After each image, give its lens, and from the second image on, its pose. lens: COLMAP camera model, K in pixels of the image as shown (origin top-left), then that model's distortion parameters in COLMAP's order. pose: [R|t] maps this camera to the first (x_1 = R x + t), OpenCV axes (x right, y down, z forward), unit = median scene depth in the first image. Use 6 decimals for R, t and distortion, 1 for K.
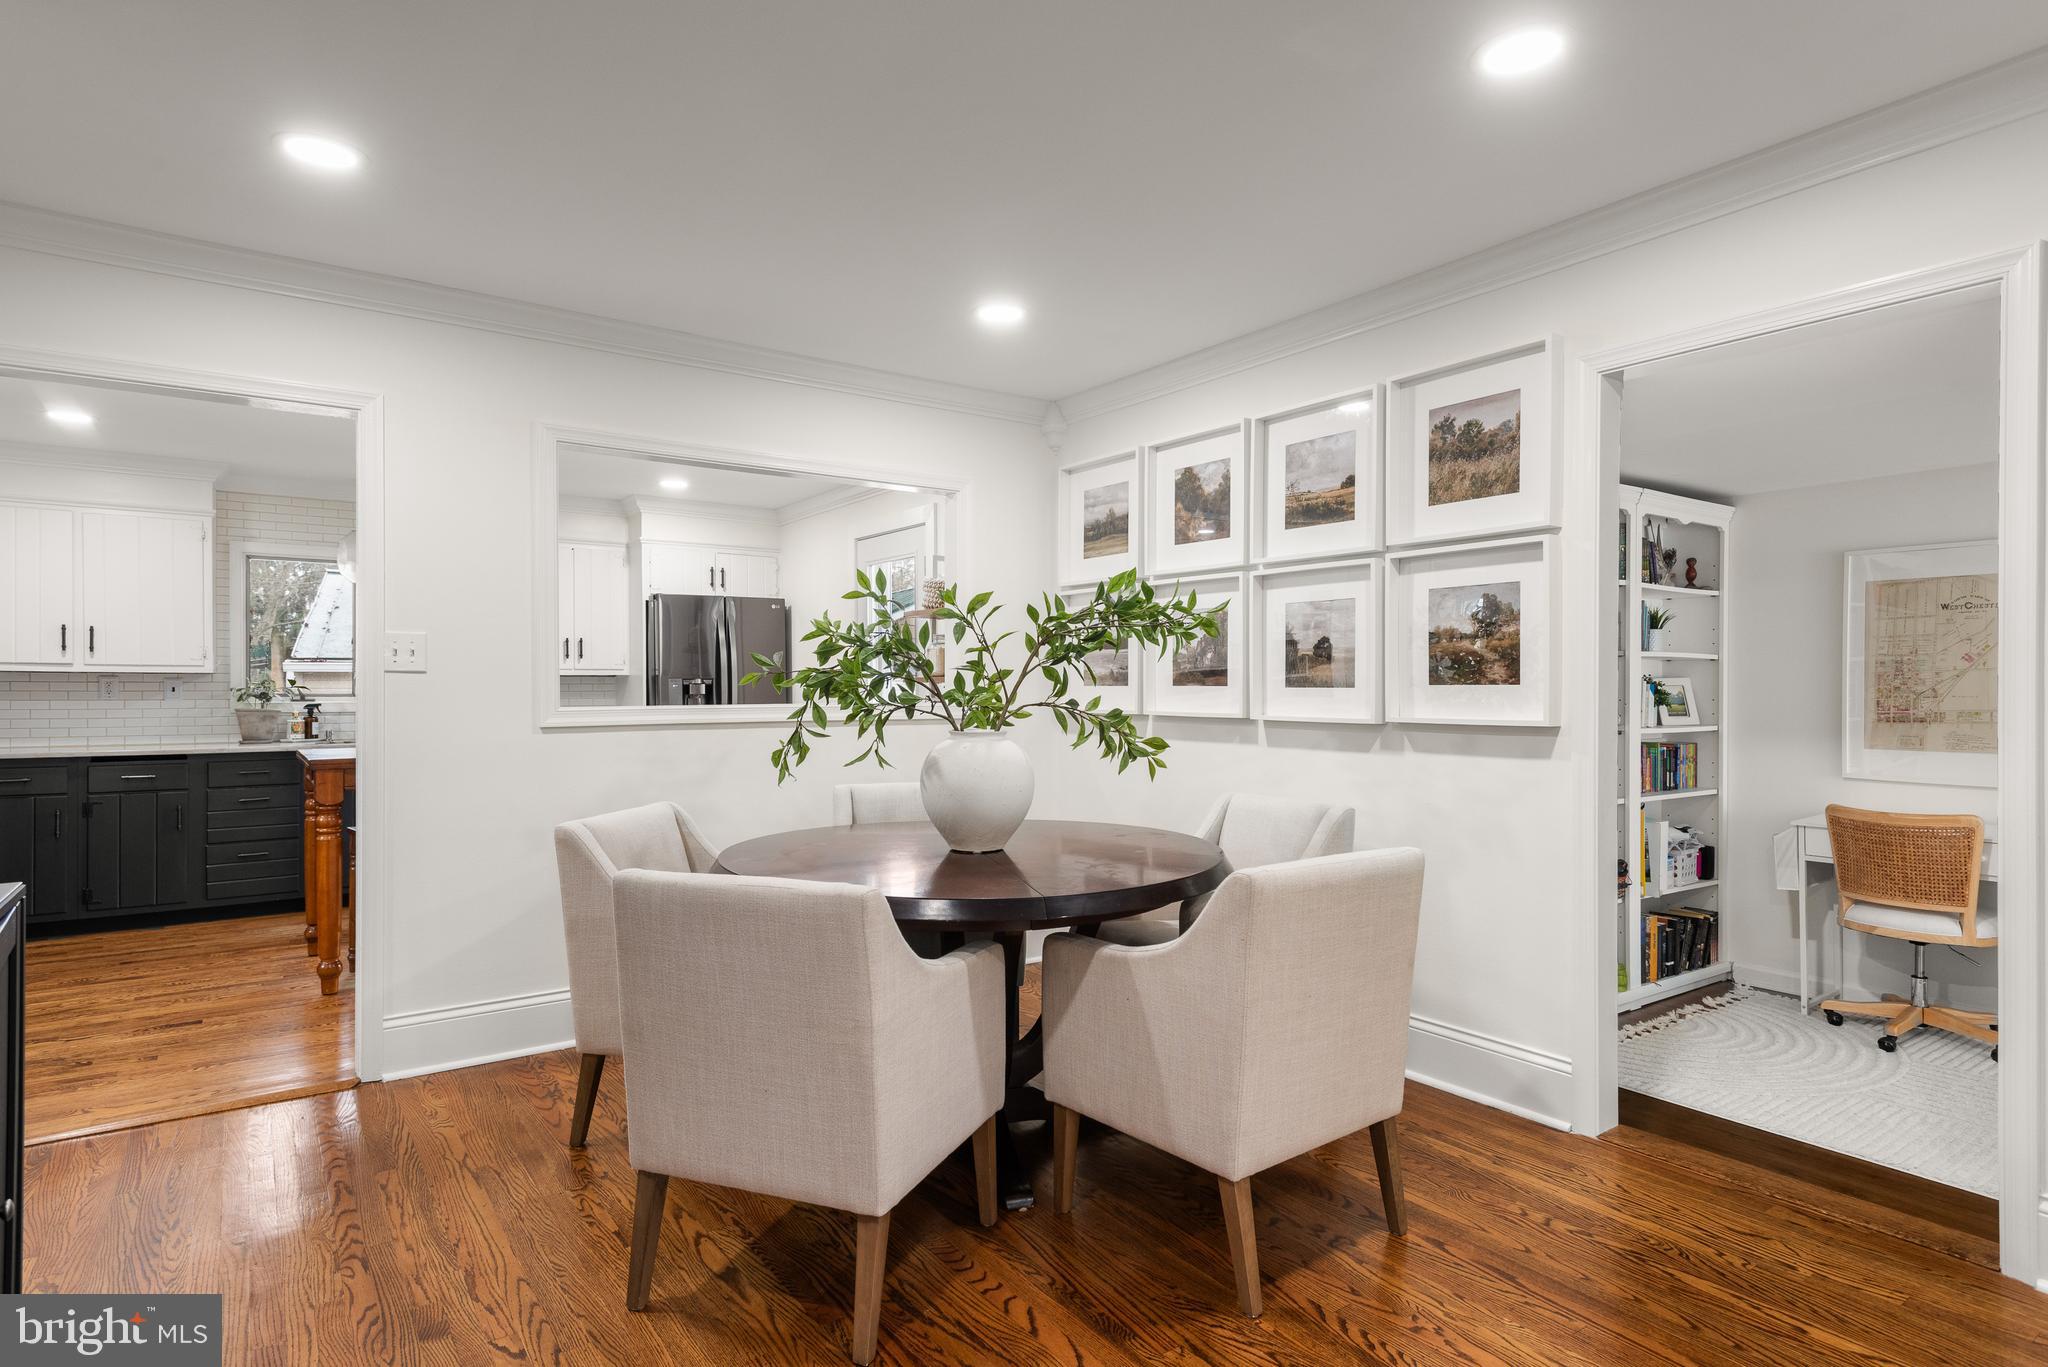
lens RADIAL K [[1076.6, 0, 1021.8], [0, 1076.6, 692.7], [0, 0, 1]] dist [0.024307, -0.009146]
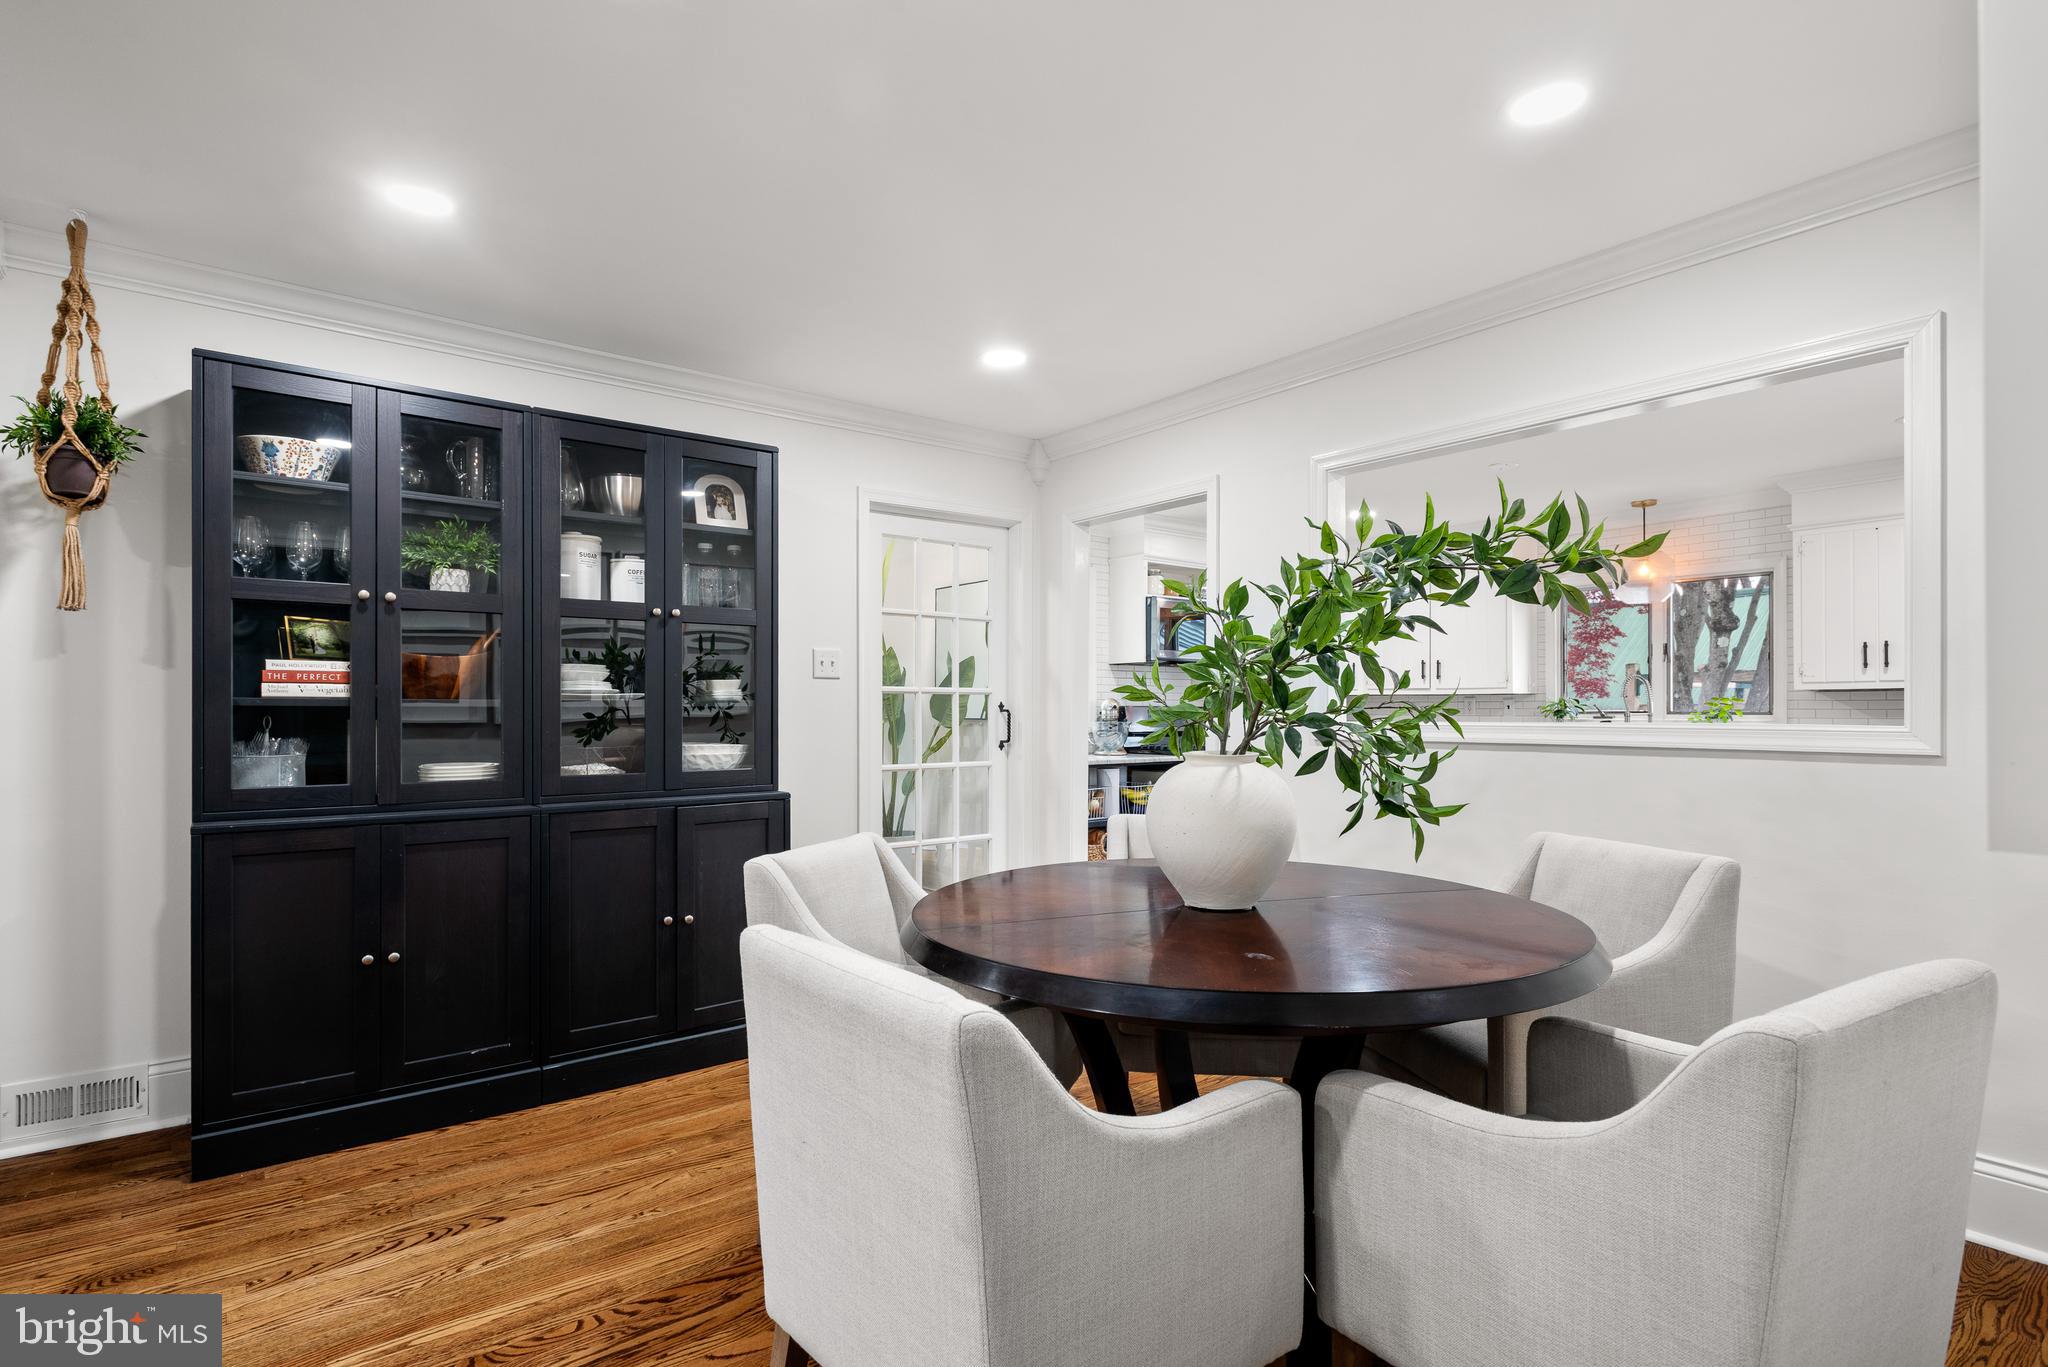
lens RADIAL K [[1010.7, 0, 1022.7], [0, 1010.7, 709.8], [0, 0, 1]] dist [0.003105, 0.001273]
pose [[0.052547, -0.000532, -0.998618, 0.617223], [-0.004203, 0.999991, -0.000754, 0.004607], [0.998610, 0.004236, 0.052544, 0.745206]]
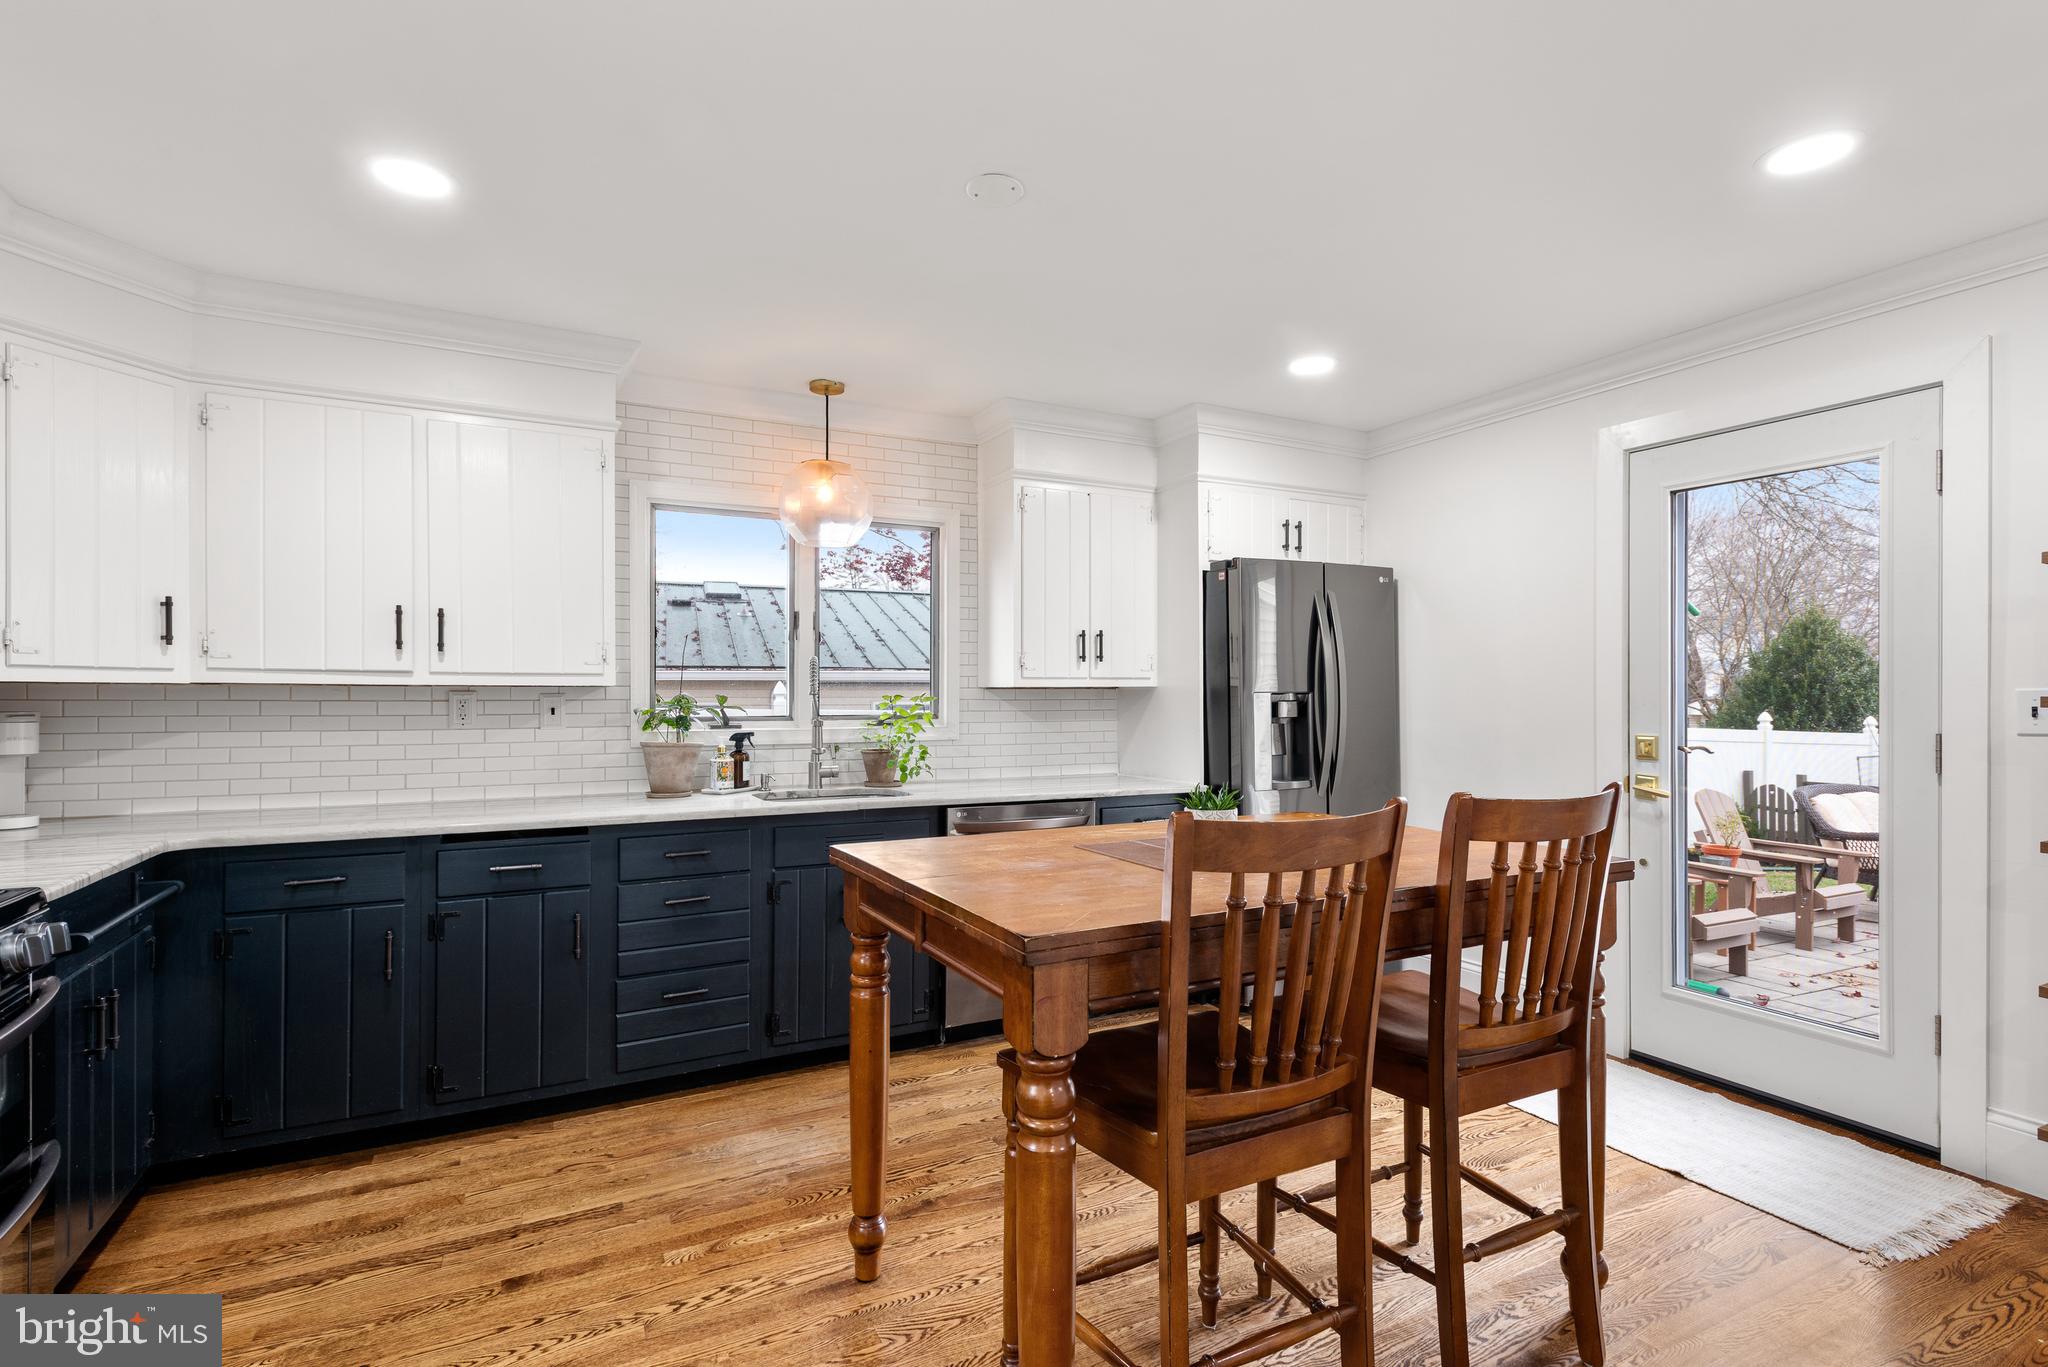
lens RADIAL K [[979.2, 0, 1031.9], [0, 979.2, 692.6], [0, 0, 1]] dist [0.022346, -0.007378]
pose [[0.990383, 0.000600, -0.138351, -0.796577], [-0.001340, 0.999985, -0.005257, -0.021569], [0.138345, 0.005391, 0.990369, 0.887240]]
